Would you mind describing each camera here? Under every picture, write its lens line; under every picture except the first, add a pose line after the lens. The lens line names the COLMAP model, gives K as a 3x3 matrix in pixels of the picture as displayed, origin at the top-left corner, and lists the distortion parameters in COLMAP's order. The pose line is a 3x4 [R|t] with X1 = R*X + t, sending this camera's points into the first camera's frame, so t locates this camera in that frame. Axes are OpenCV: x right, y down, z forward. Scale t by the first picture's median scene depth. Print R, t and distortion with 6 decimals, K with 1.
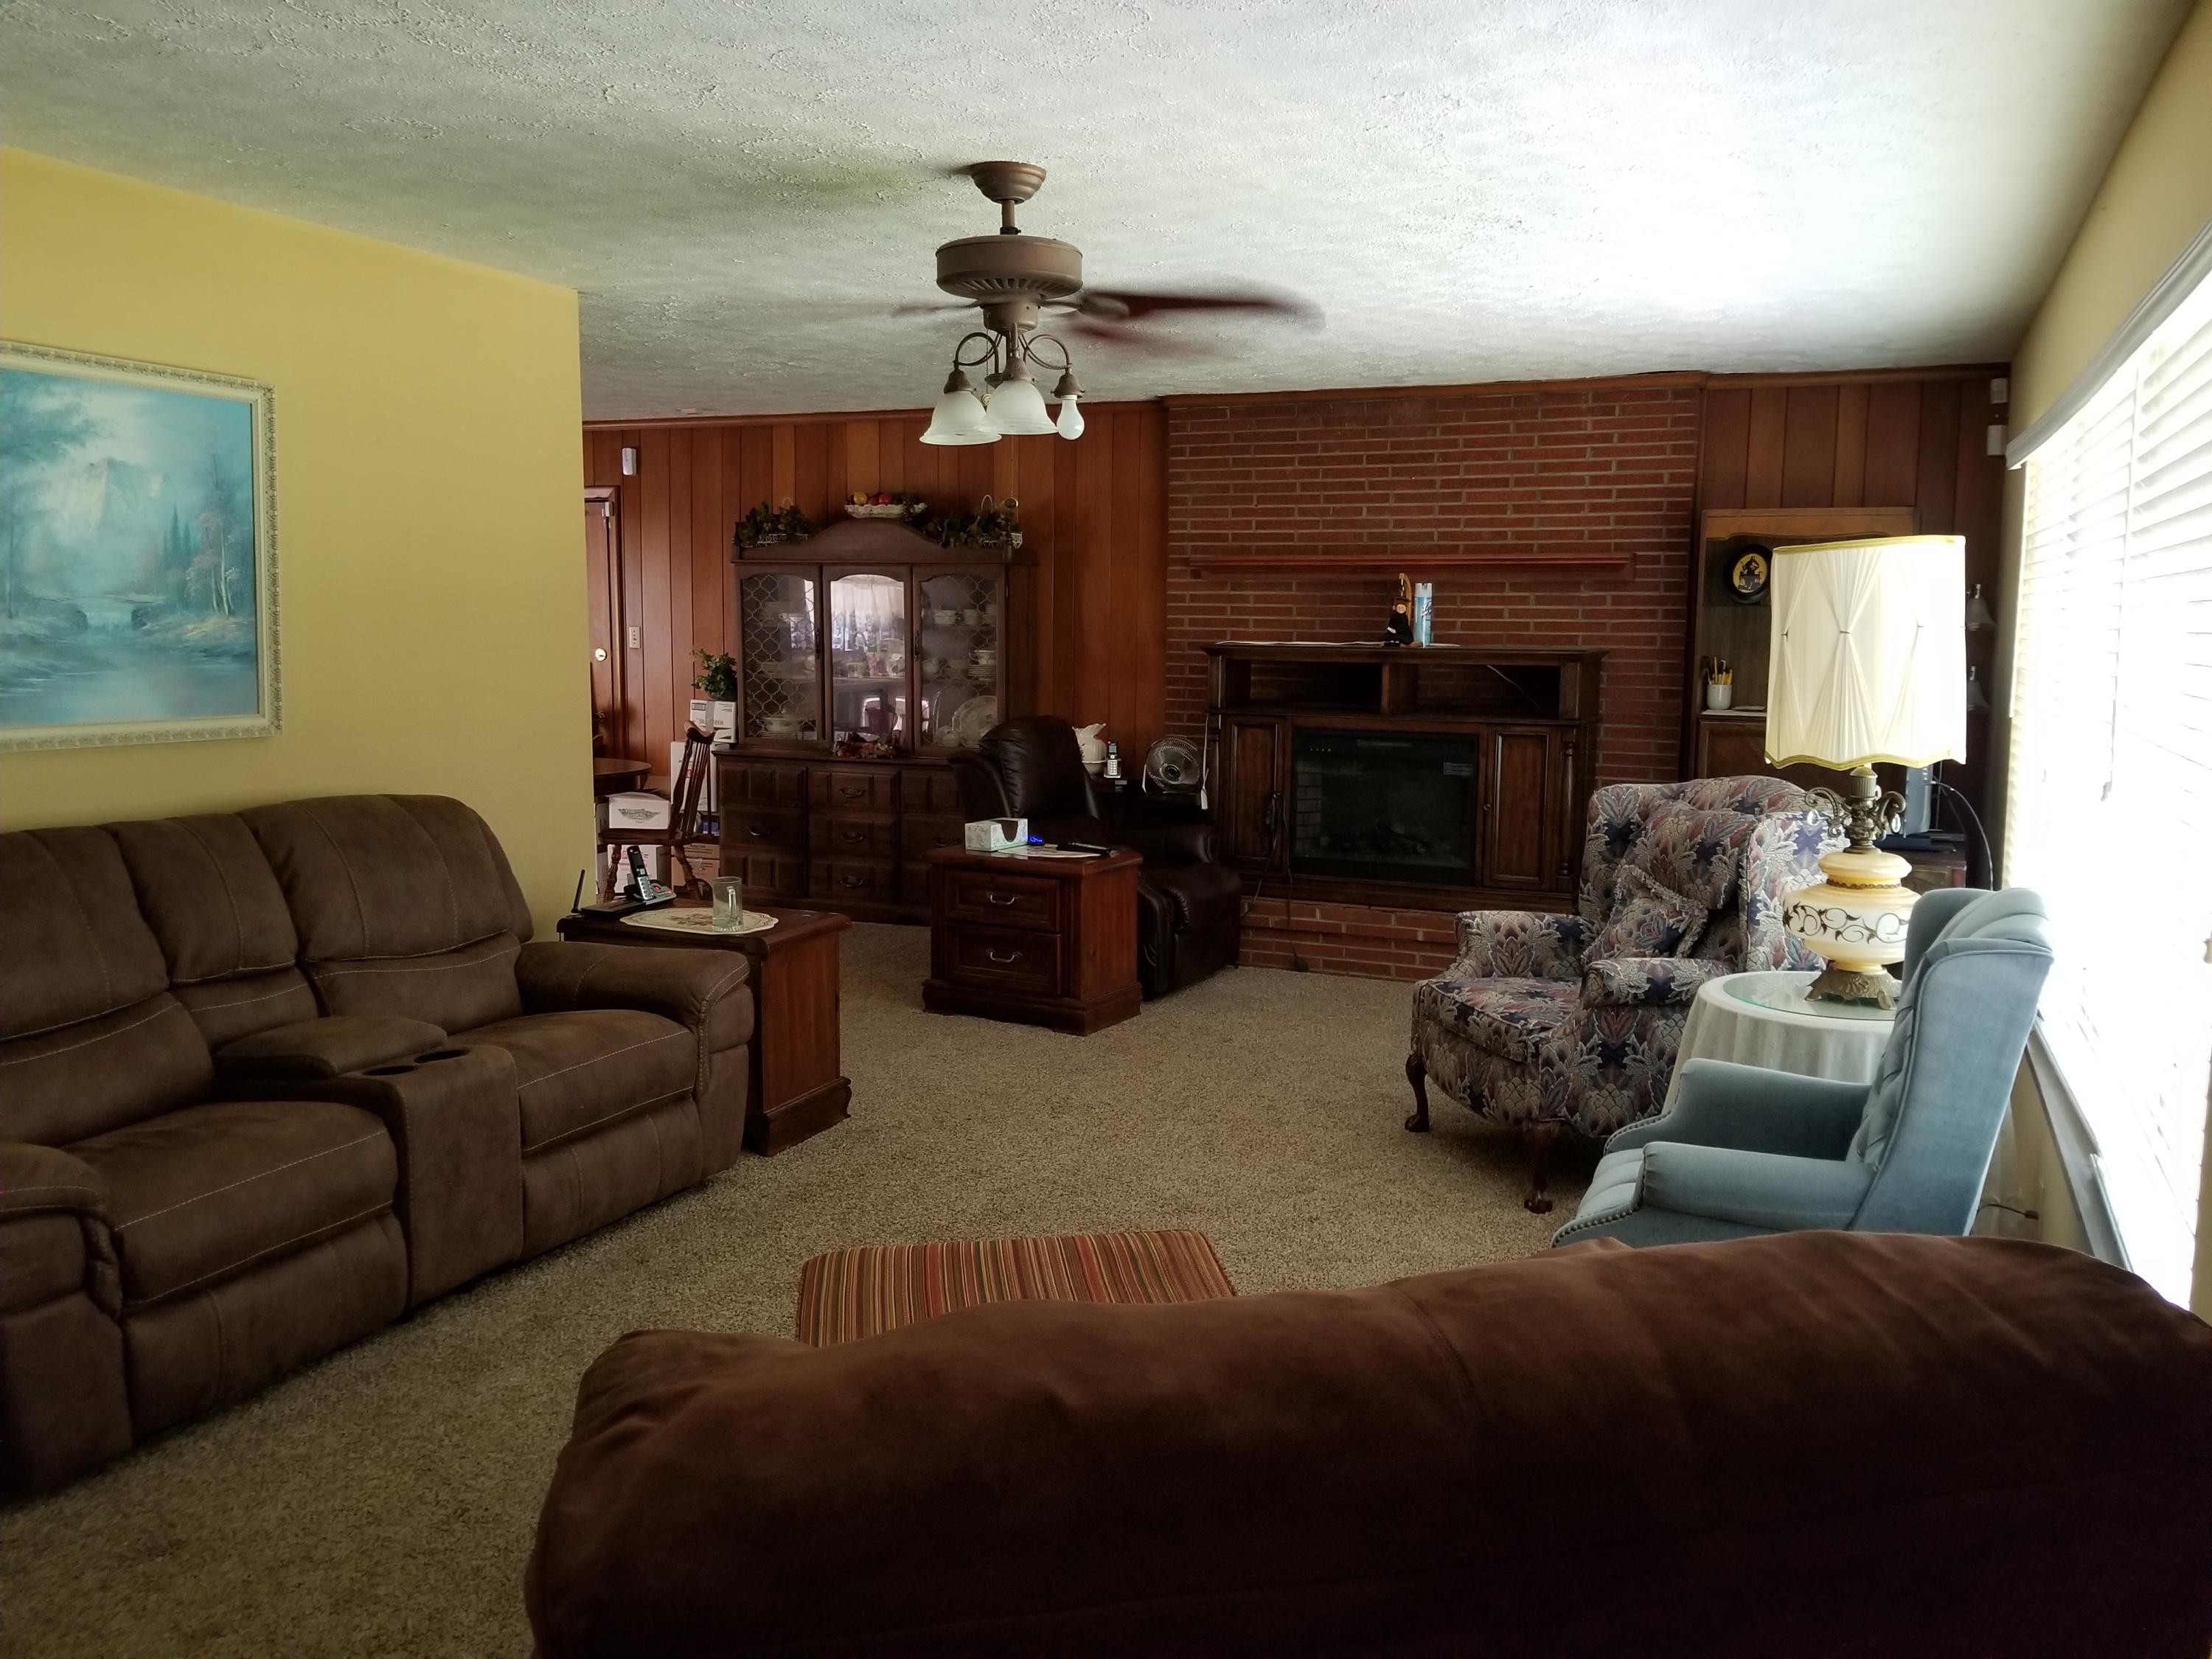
lens RADIAL K [[1676.1, 0, 1096.6], [0, 1676.1, 821.4], [0, 0, 1]] dist [0.107441, -0.236483]
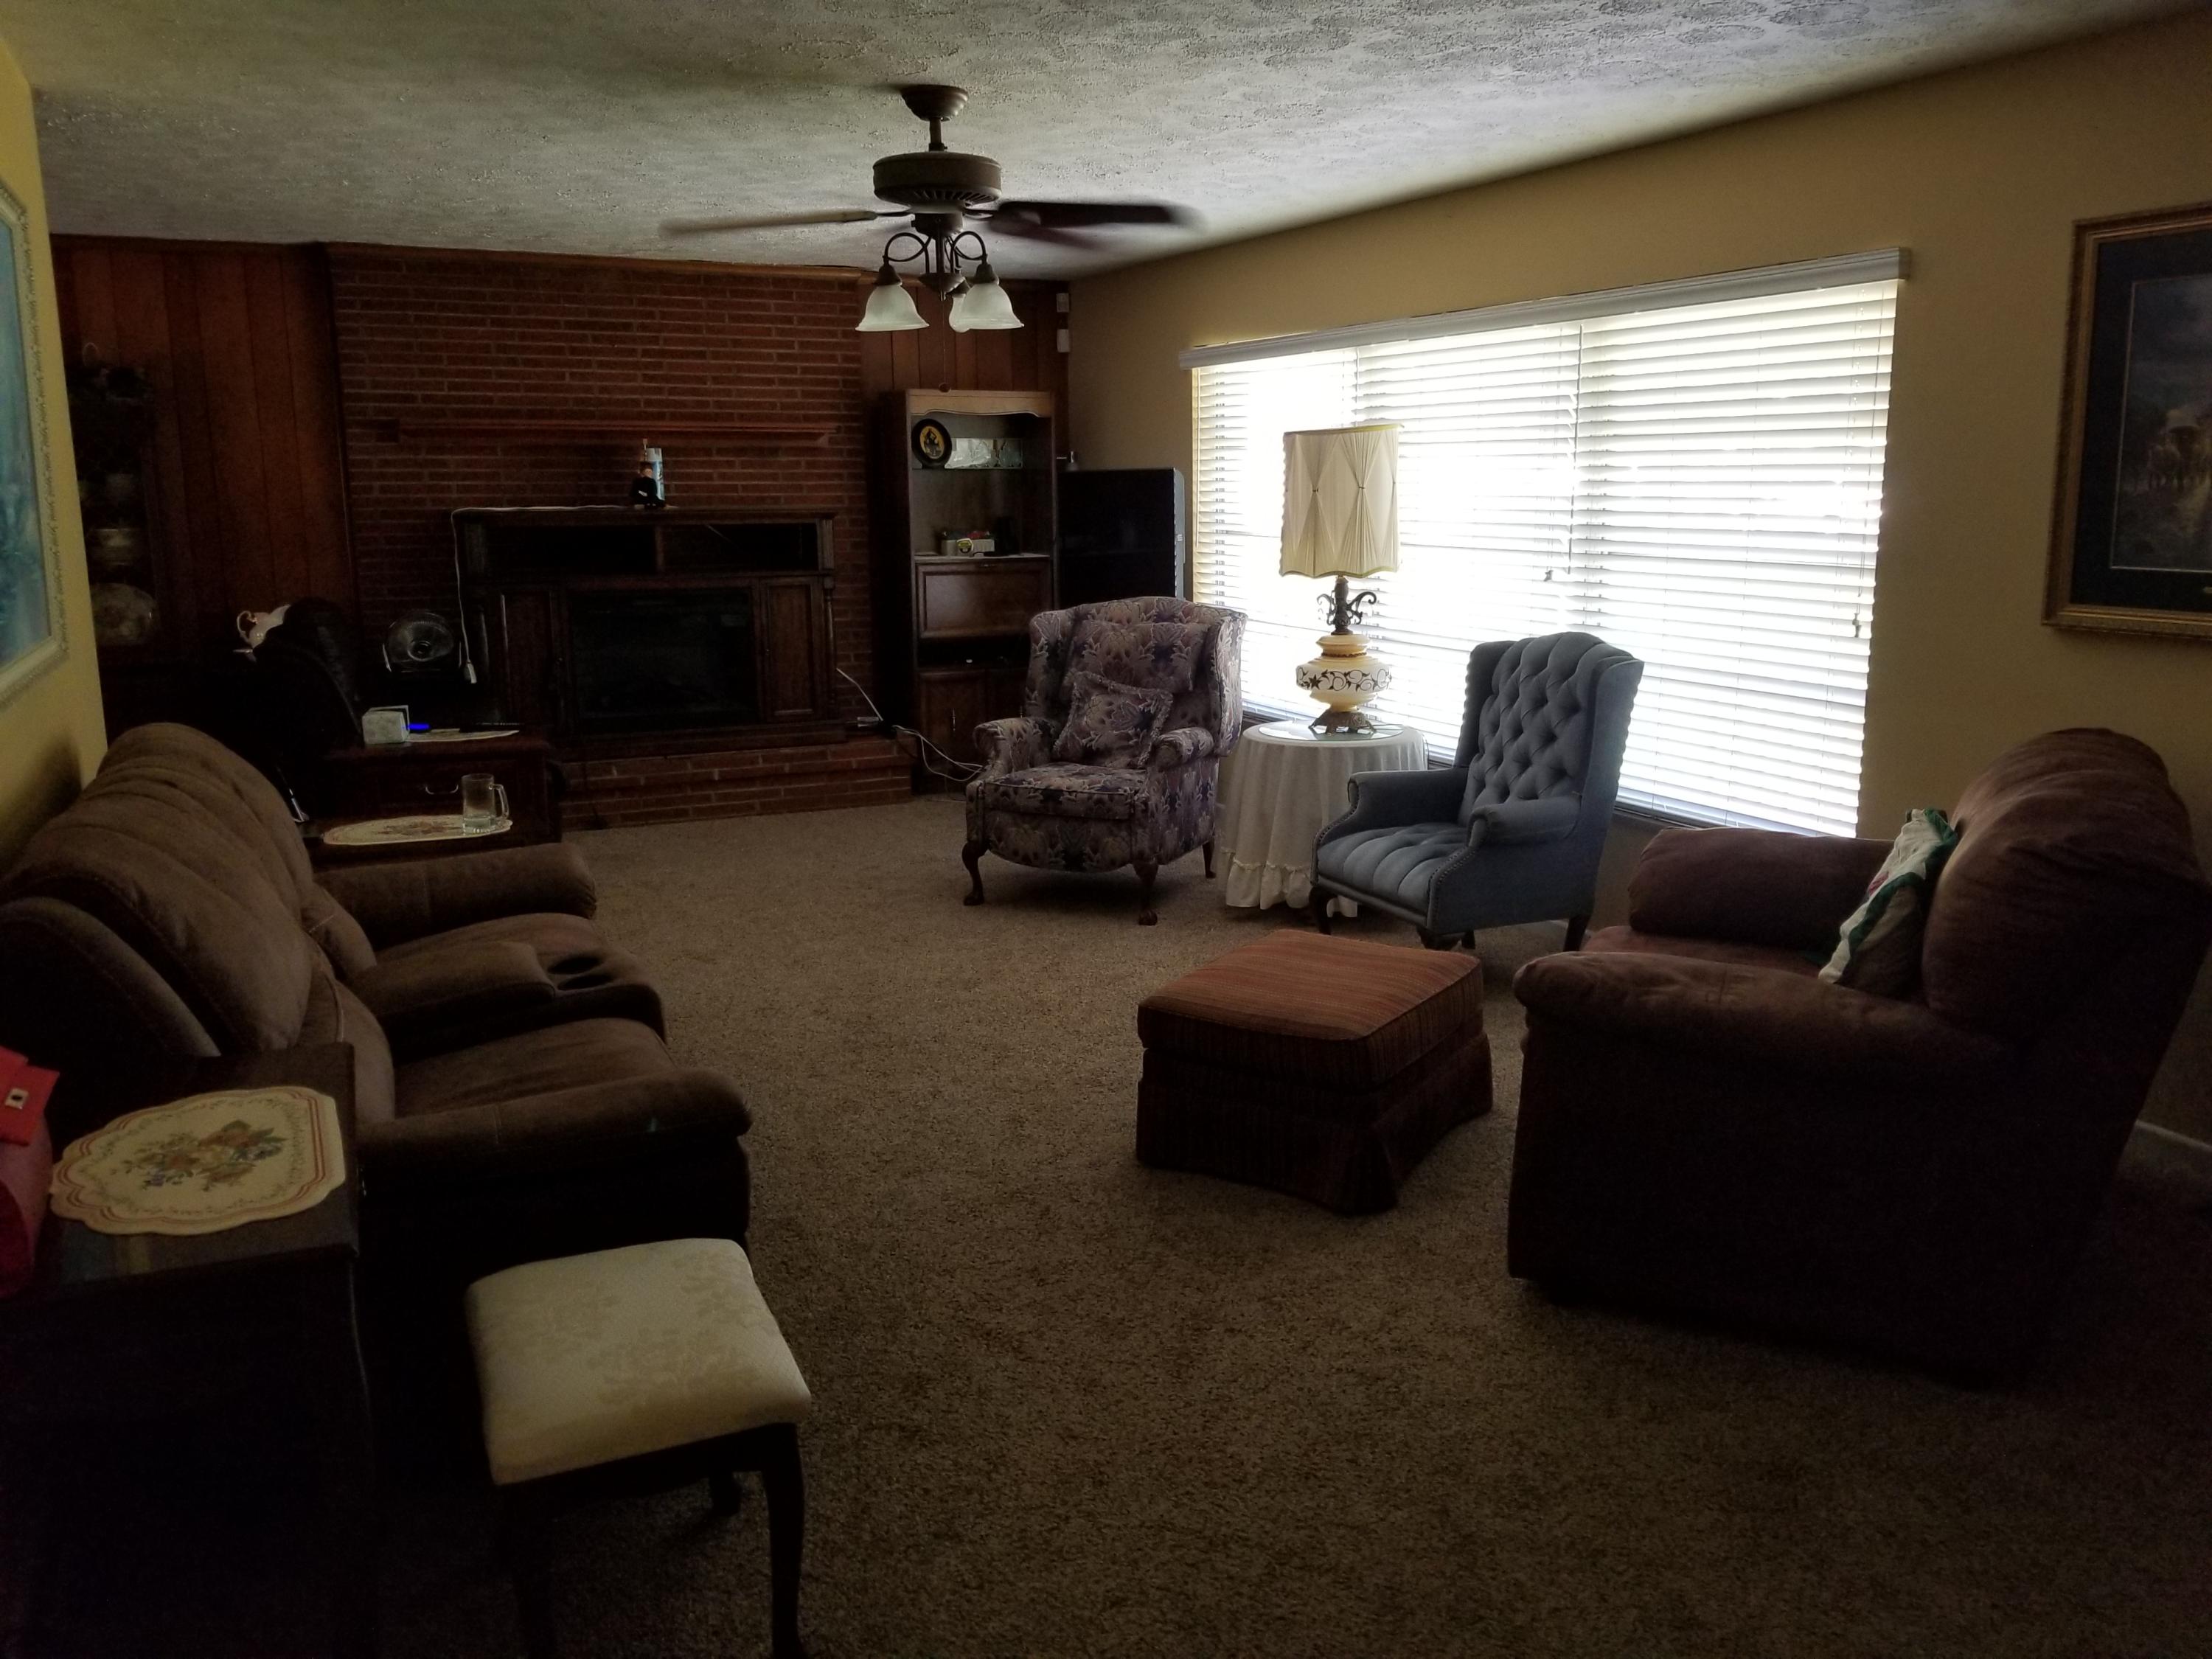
lens RADIAL K [[1676.1, 0, 1096.6], [0, 1676.1, 821.4], [0, 0, 1]] dist [0.107441, -0.236483]
pose [[0.670065, -0.164948, 0.723744, -0.431388], [0.104139, 0.986245, 0.128359, -0.017292], [-0.734962, -0.010639, 0.678025, 0.068389]]
